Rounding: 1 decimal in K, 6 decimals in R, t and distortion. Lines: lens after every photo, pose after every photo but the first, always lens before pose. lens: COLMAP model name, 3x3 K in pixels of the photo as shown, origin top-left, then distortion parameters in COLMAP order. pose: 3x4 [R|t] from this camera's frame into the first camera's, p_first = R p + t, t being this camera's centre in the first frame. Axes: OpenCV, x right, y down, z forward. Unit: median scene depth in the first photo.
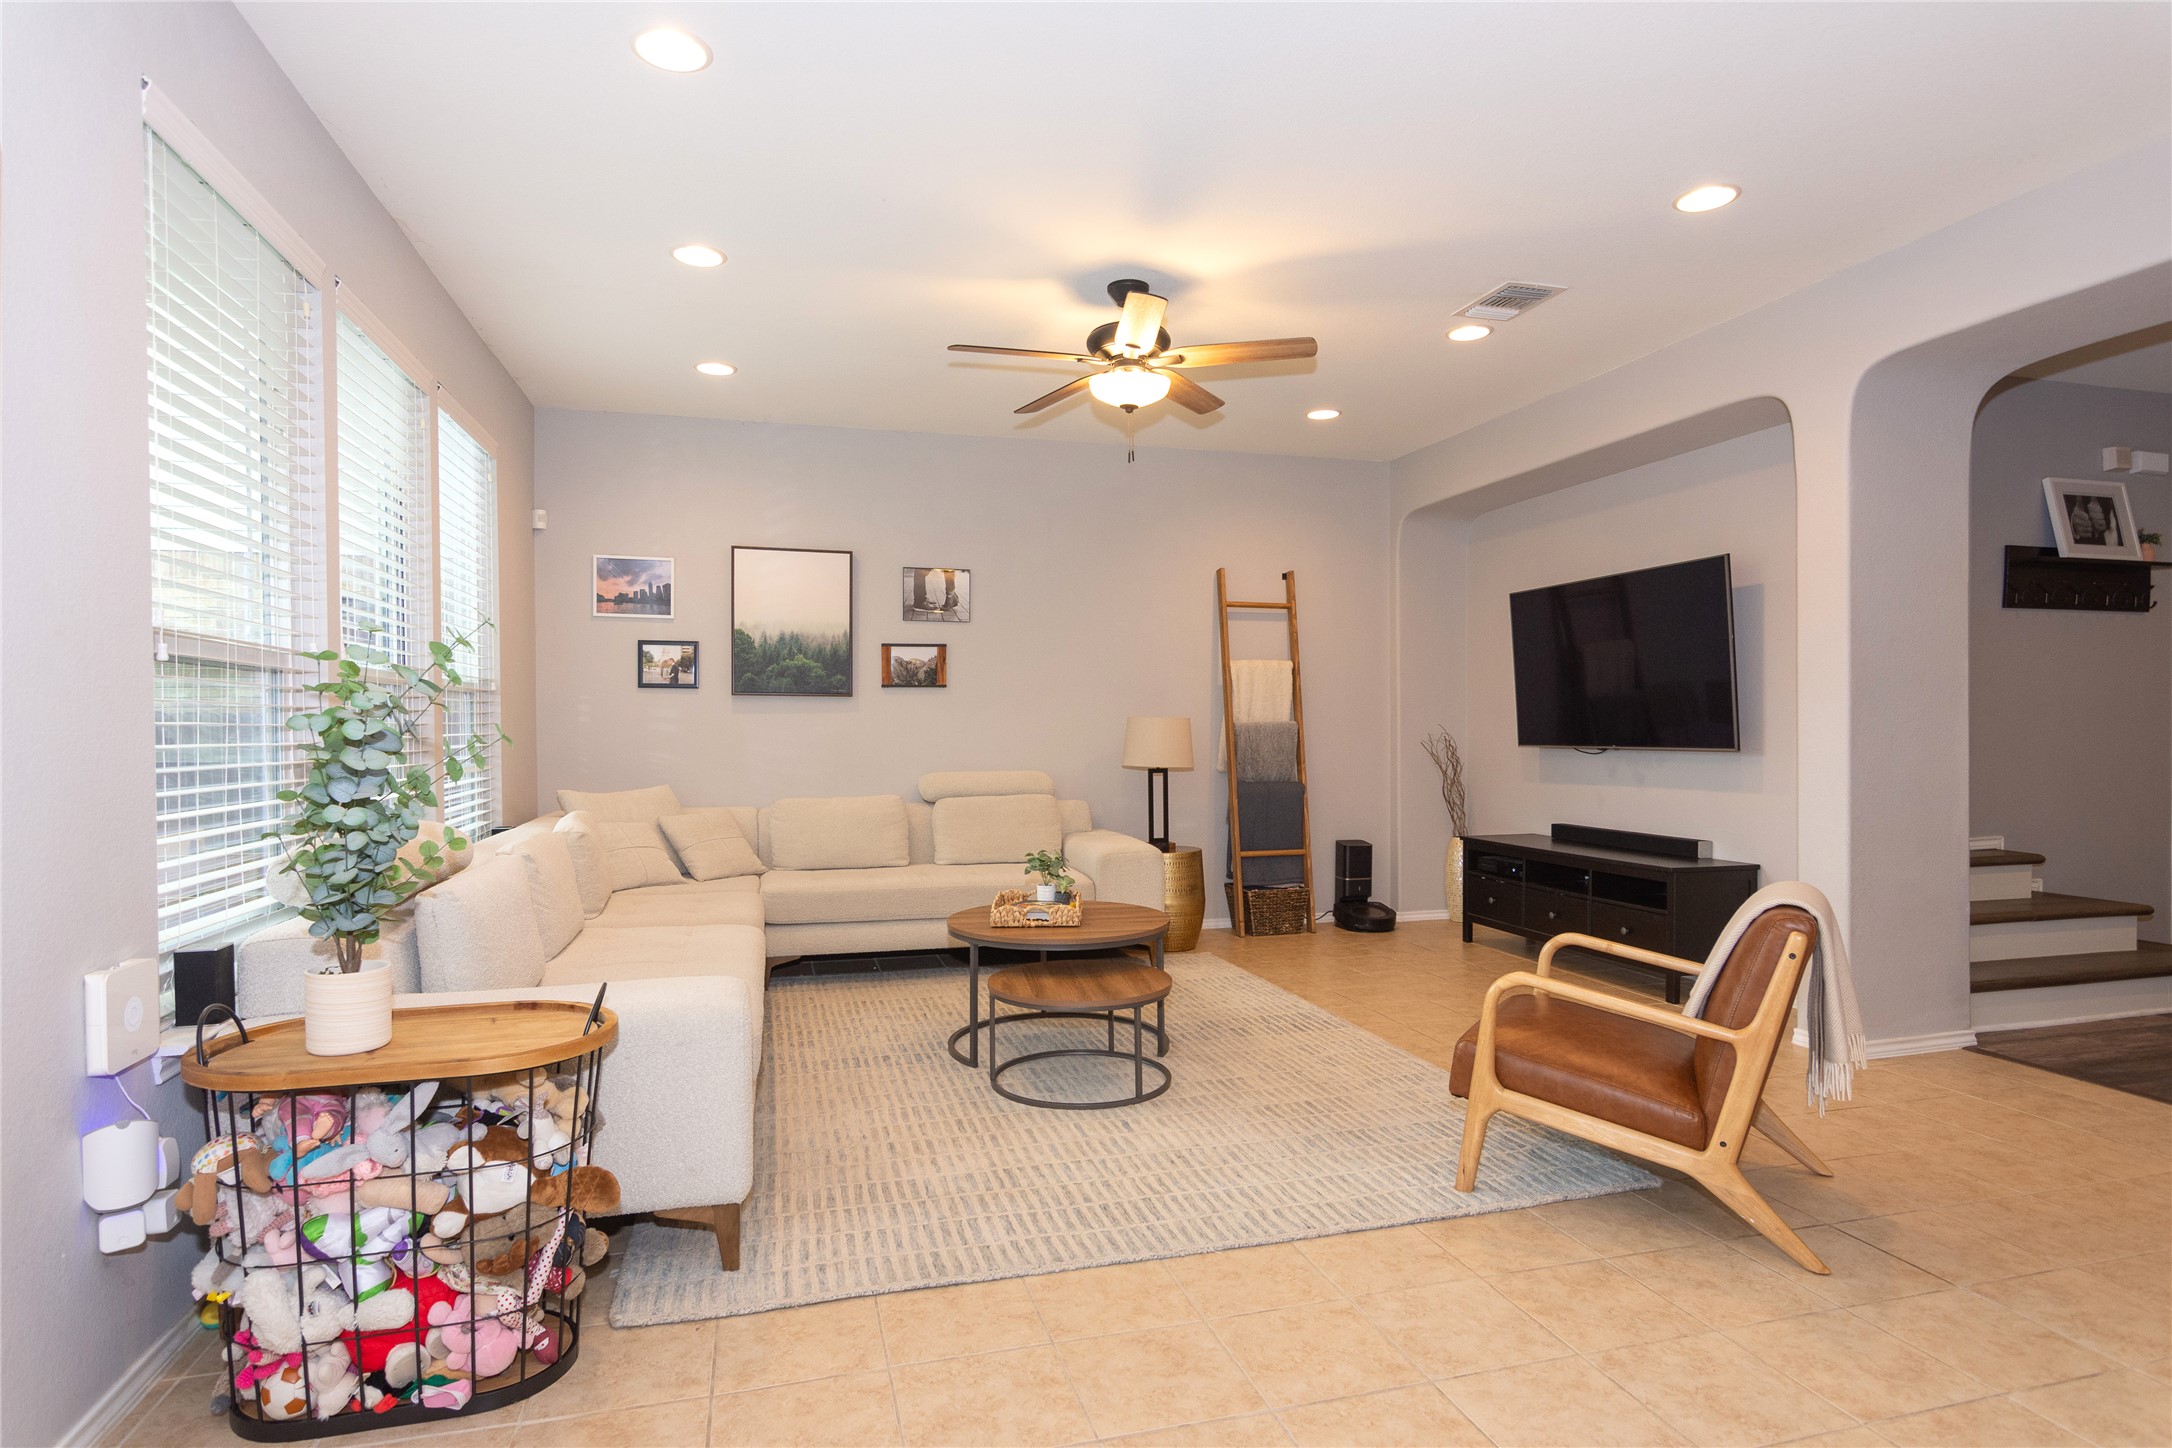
lens RADIAL K [[1154.3, 0, 1082.4], [0, 1154.3, 722.7], [0, 0, 1]] dist [0.000265, 0.000356]
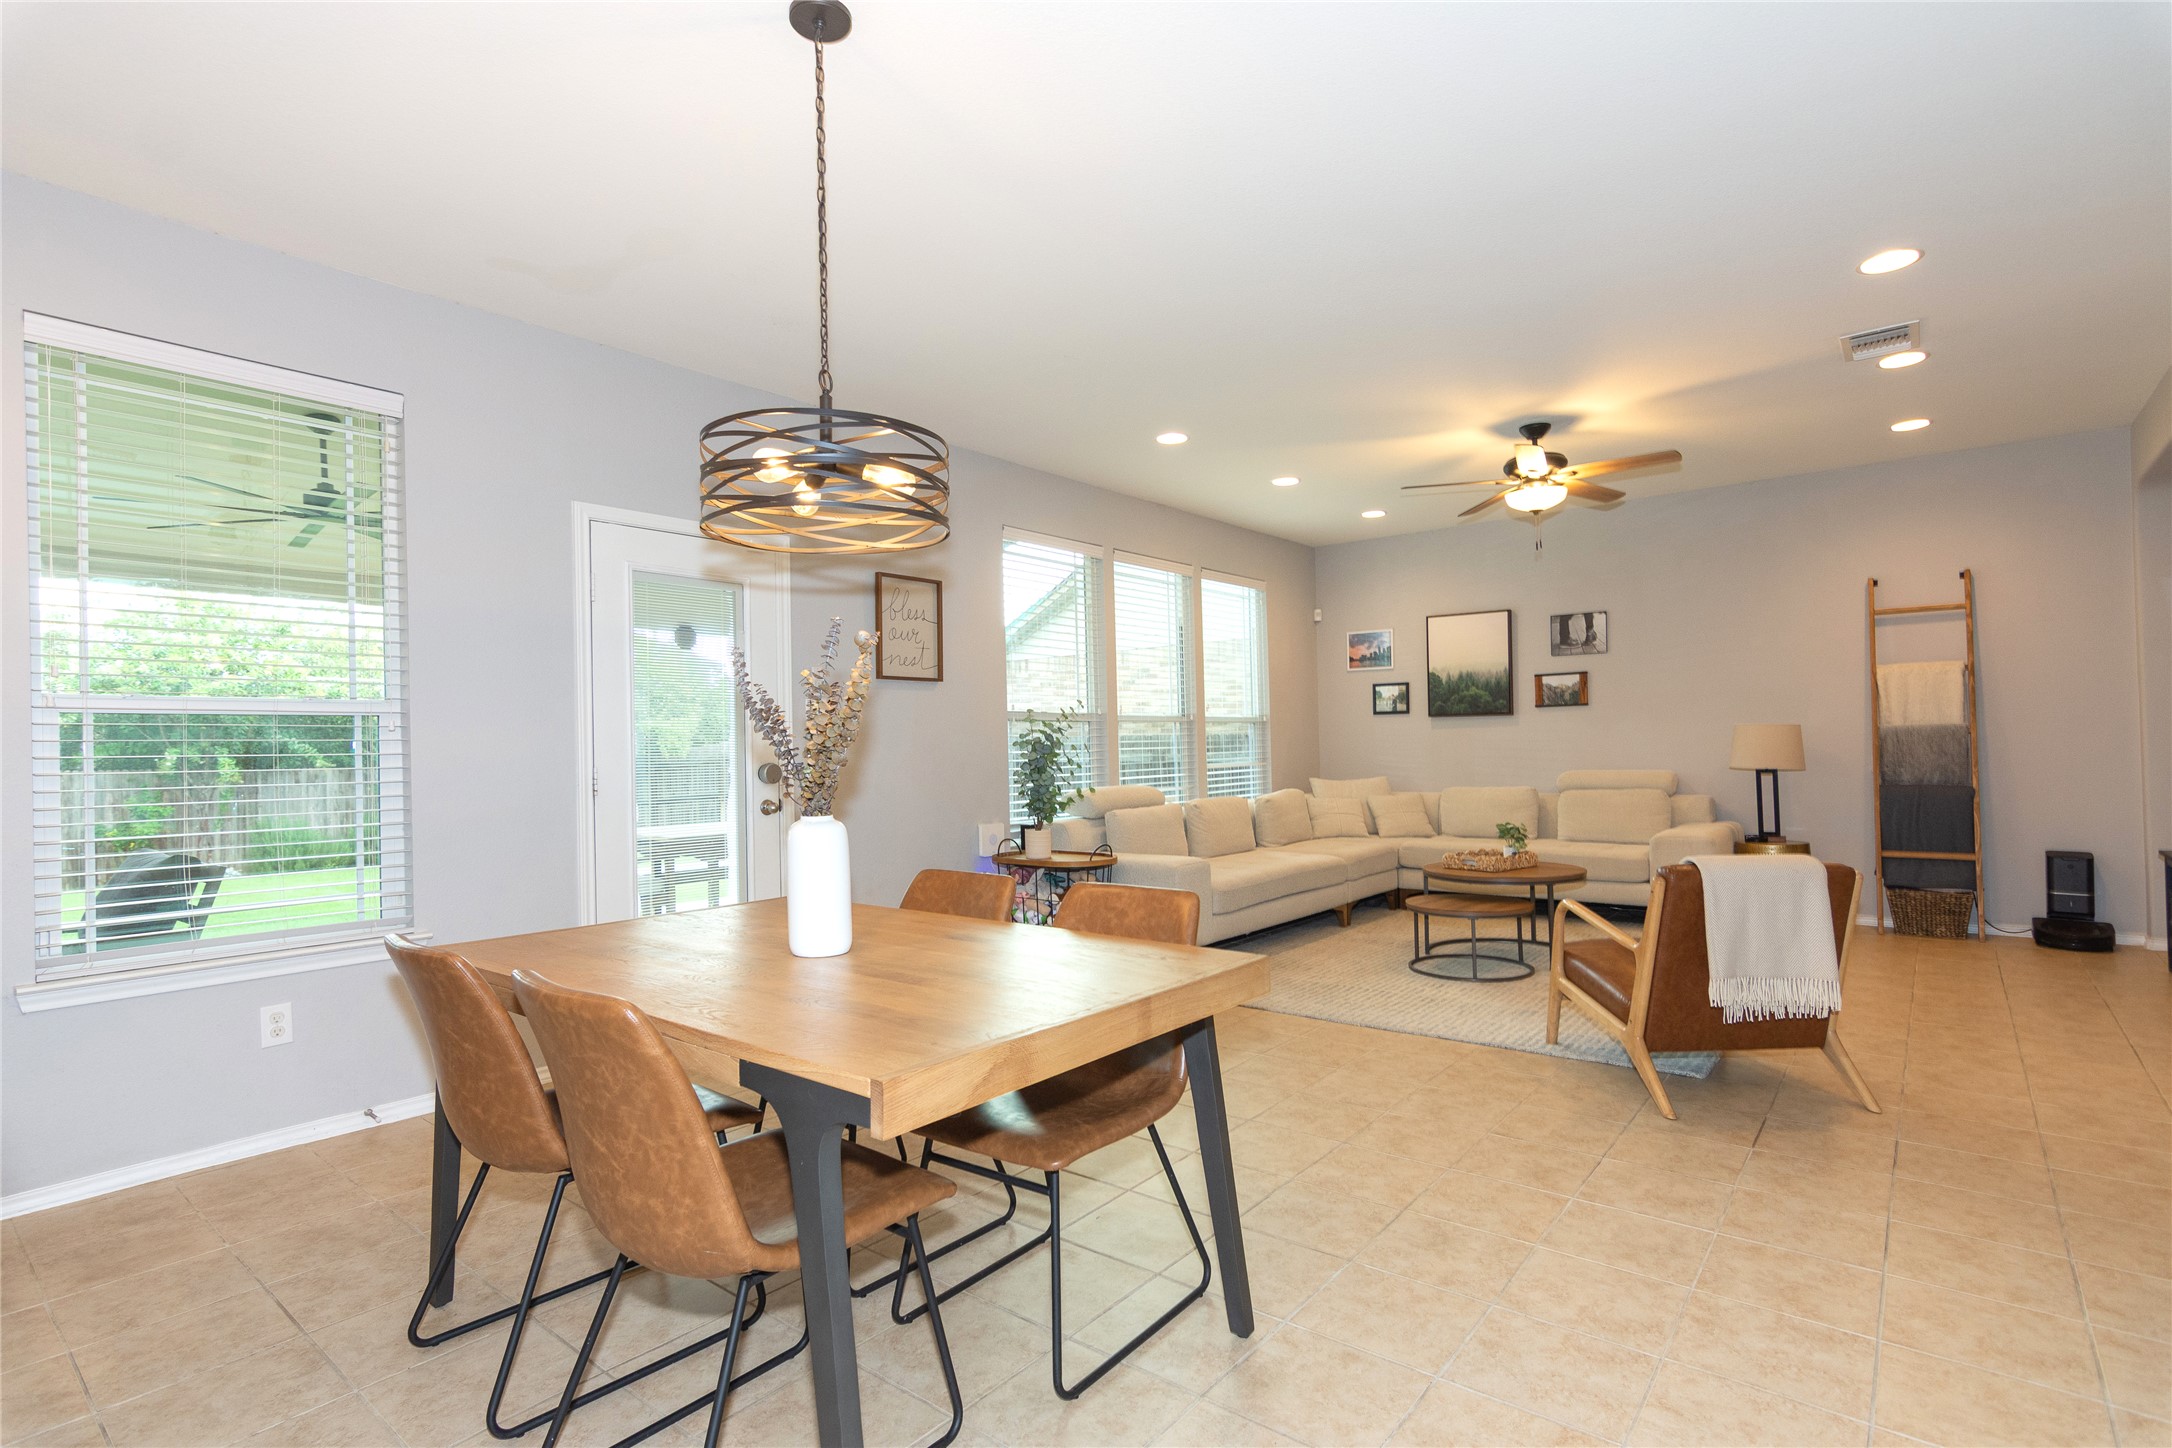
lens RADIAL K [[1043.9, 0, 1081.4], [0, 1043.9, 725.1], [0, 0, 1]] dist [-0.005669, 0.002385]
pose [[0.577204, -0.024311, -0.816238, 0.538238], [0.020564, 0.999672, -0.015232, -0.002102], [0.816341, -0.007993, 0.577515, -0.140608]]
